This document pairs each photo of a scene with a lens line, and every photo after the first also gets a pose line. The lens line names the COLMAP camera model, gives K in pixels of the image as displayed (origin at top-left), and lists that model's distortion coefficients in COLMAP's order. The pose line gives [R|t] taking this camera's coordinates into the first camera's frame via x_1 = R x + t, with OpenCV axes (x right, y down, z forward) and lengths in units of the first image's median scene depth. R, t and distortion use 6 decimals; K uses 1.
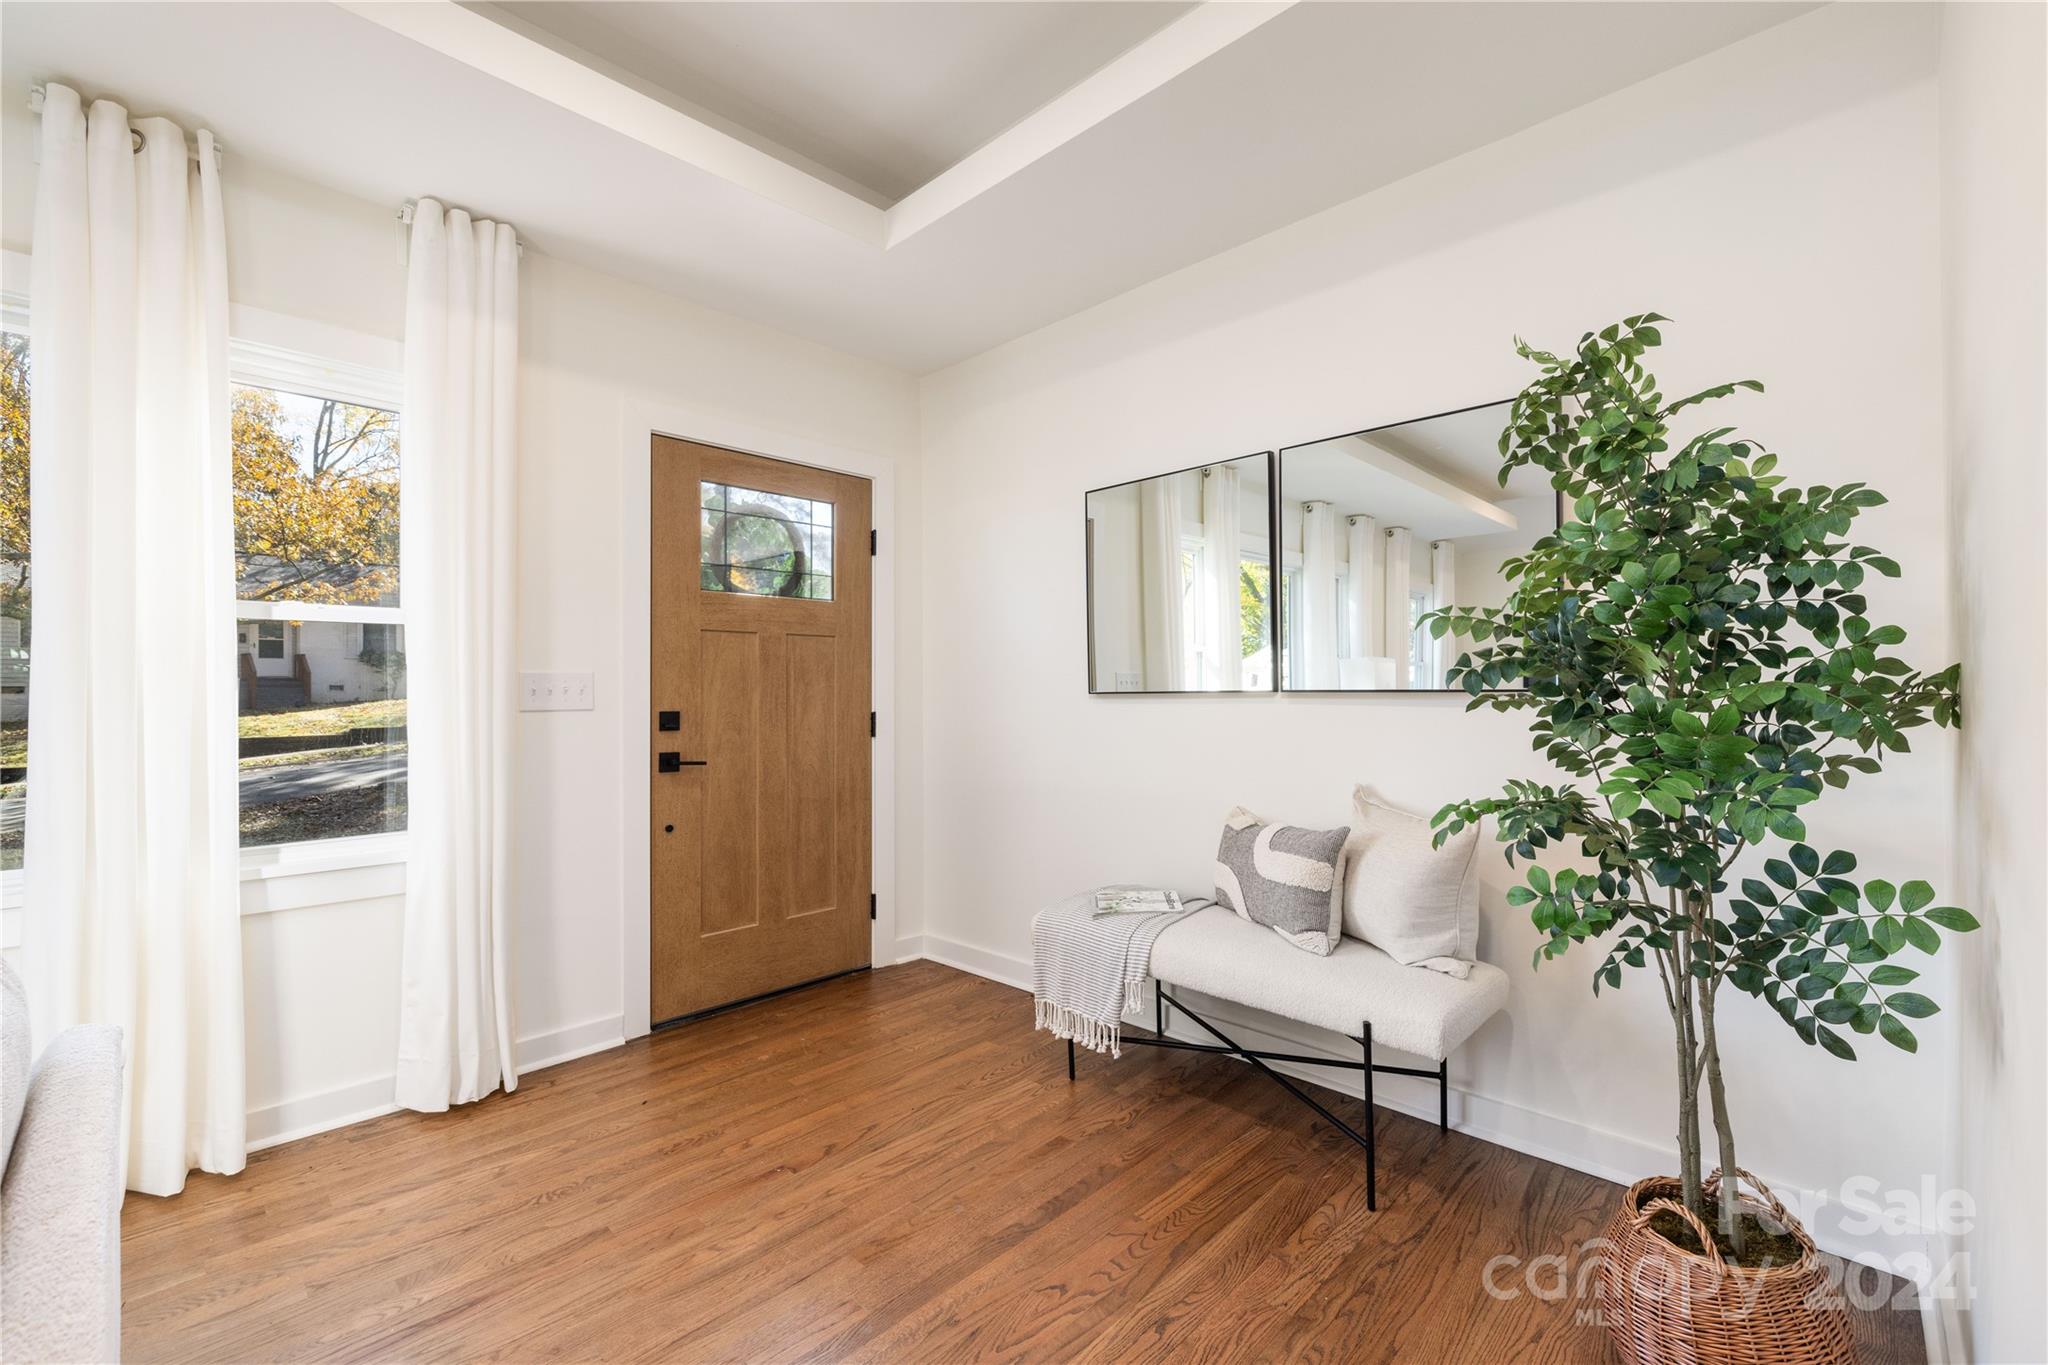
lens RADIAL K [[865.9, 0, 1026.4], [0, 865.9, 687.8], [0, 0, 1]] dist [-0.001192, 0.000094]
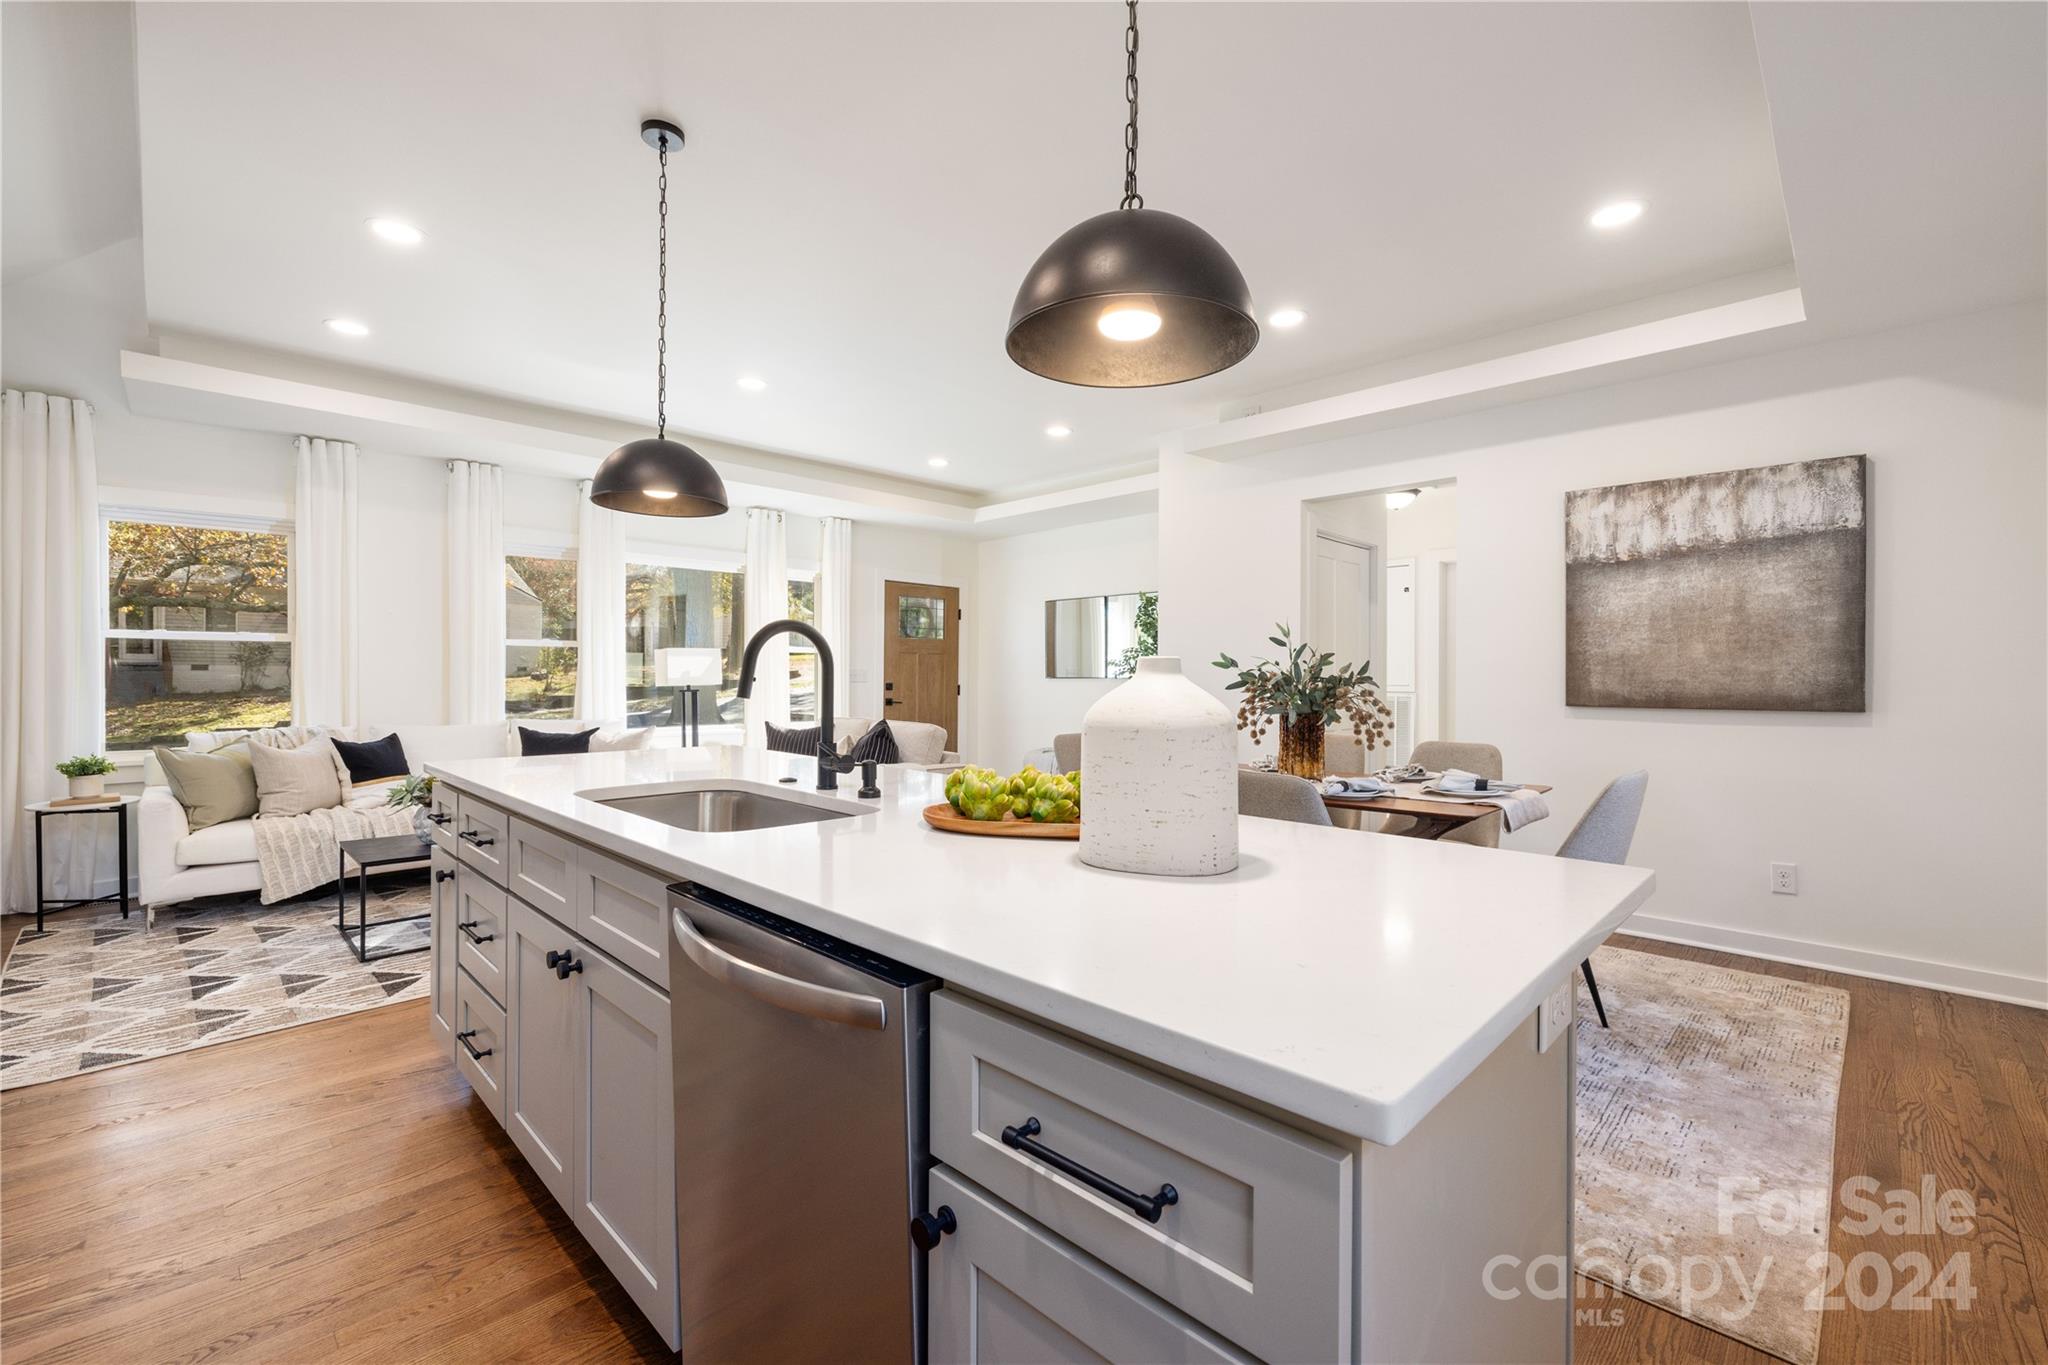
lens RADIAL K [[865.9, 0, 1026.8], [0, 865.9, 680.8], [0, 0, 1]] dist [-0.001192, 0.000094]
pose [[0.999767, 0.005399, 0.020913, -0.042082], [-0.005684, 0.999892, 0.013584, -0.018398], [-0.020838, -0.013700, 0.999689, -1.638942]]
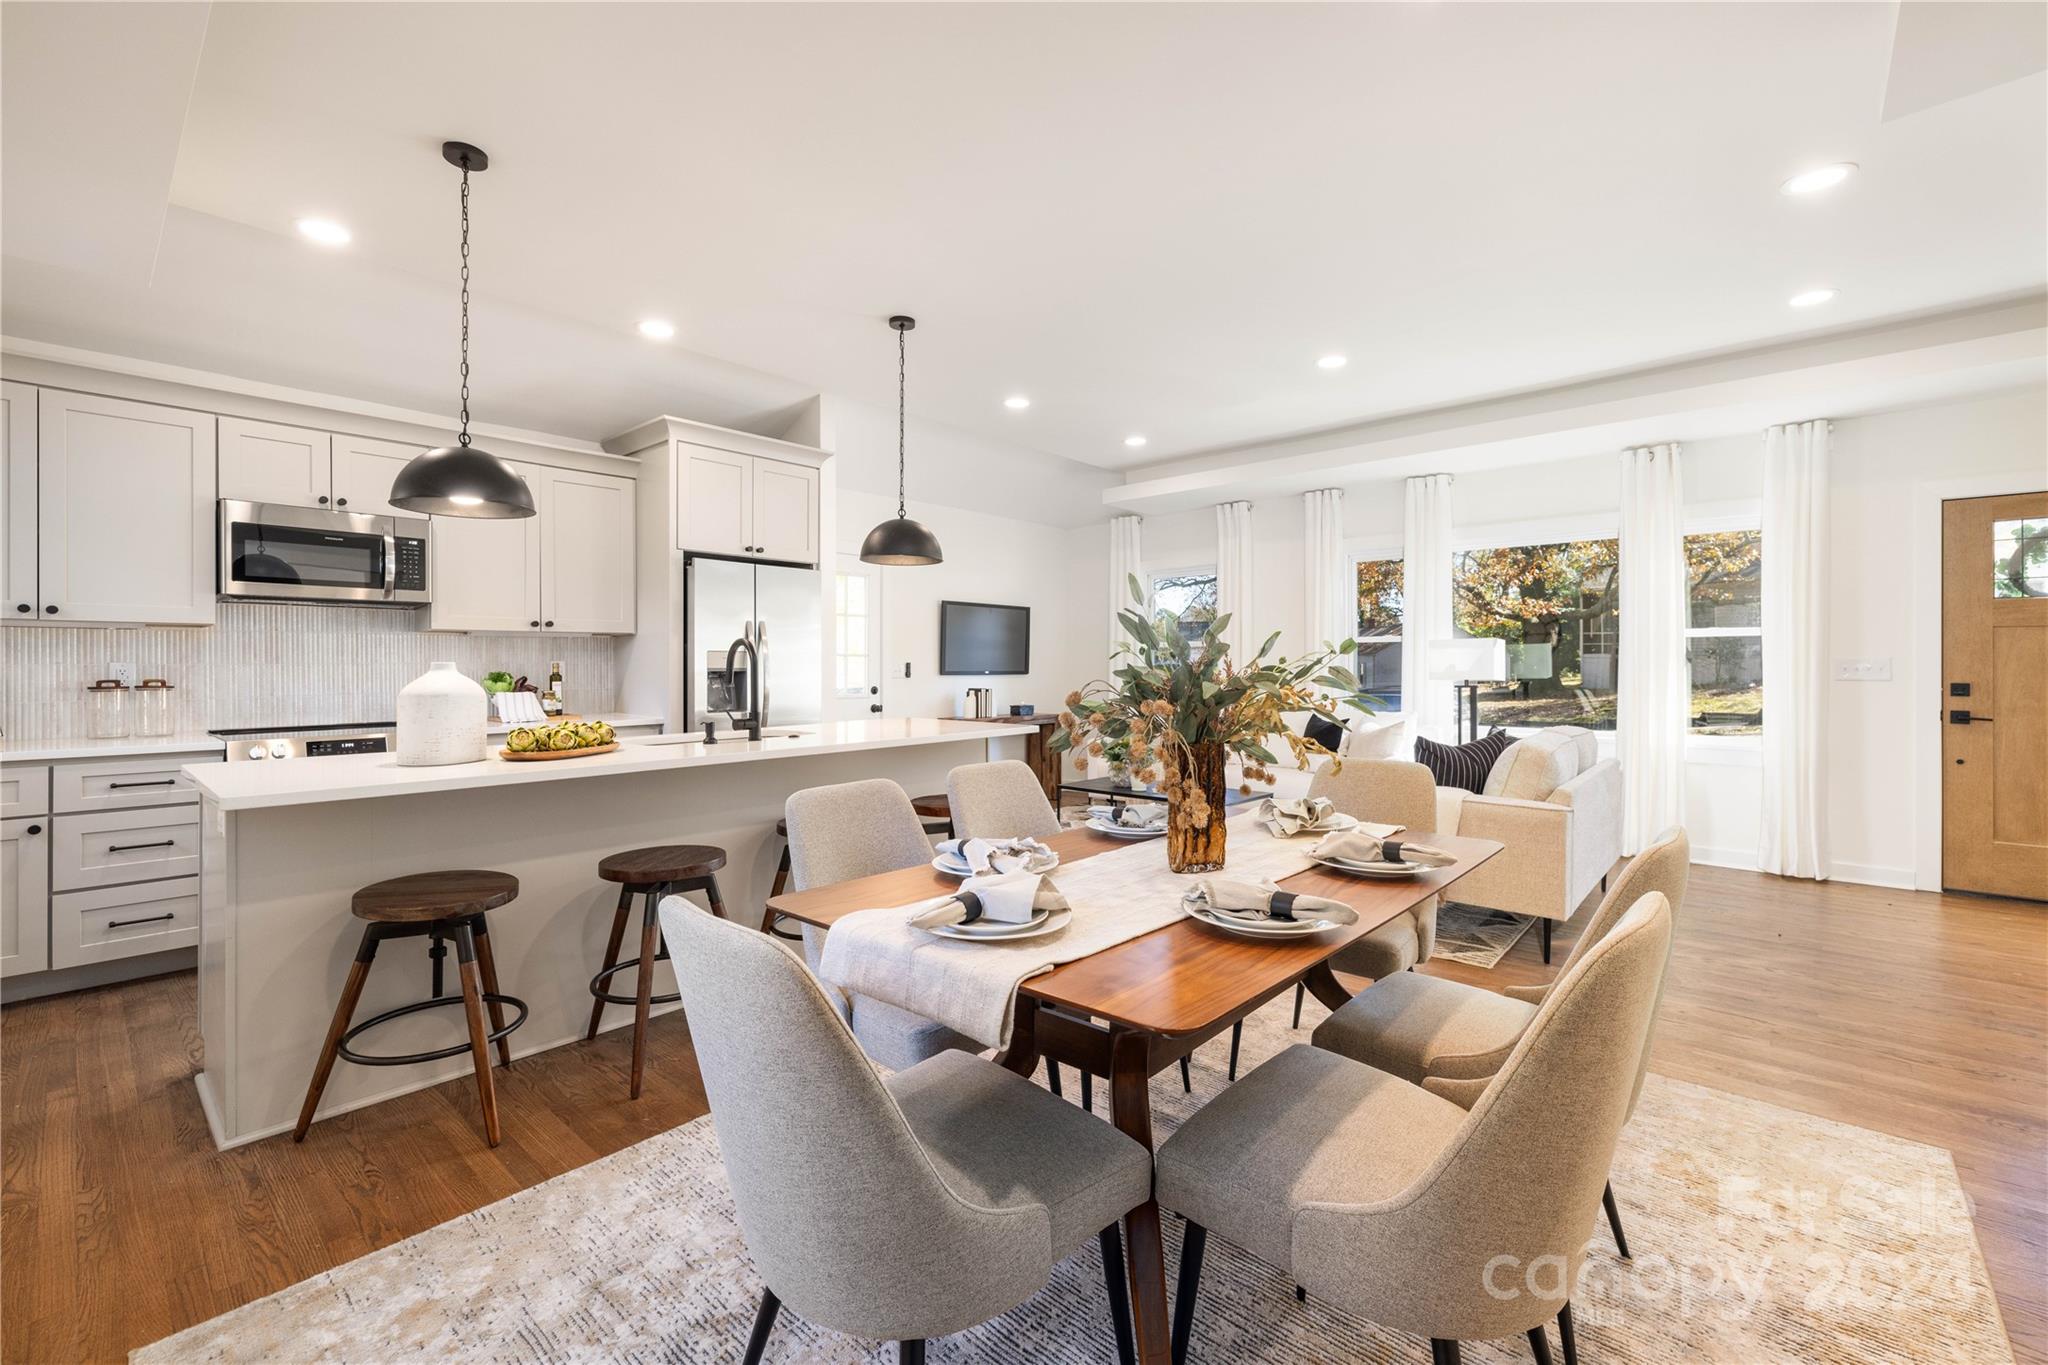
lens RADIAL K [[865.9, 0, 1033.2], [0, 865.9, 669.9], [0, 0, 1]] dist [-0.001192, 0.000094]
pose [[0.063847, 0.006094, -0.997941, 0.940728], [0.008607, 0.999941, 0.006657, -0.018322], [0.997923, -0.009014, 0.063791, -0.662639]]
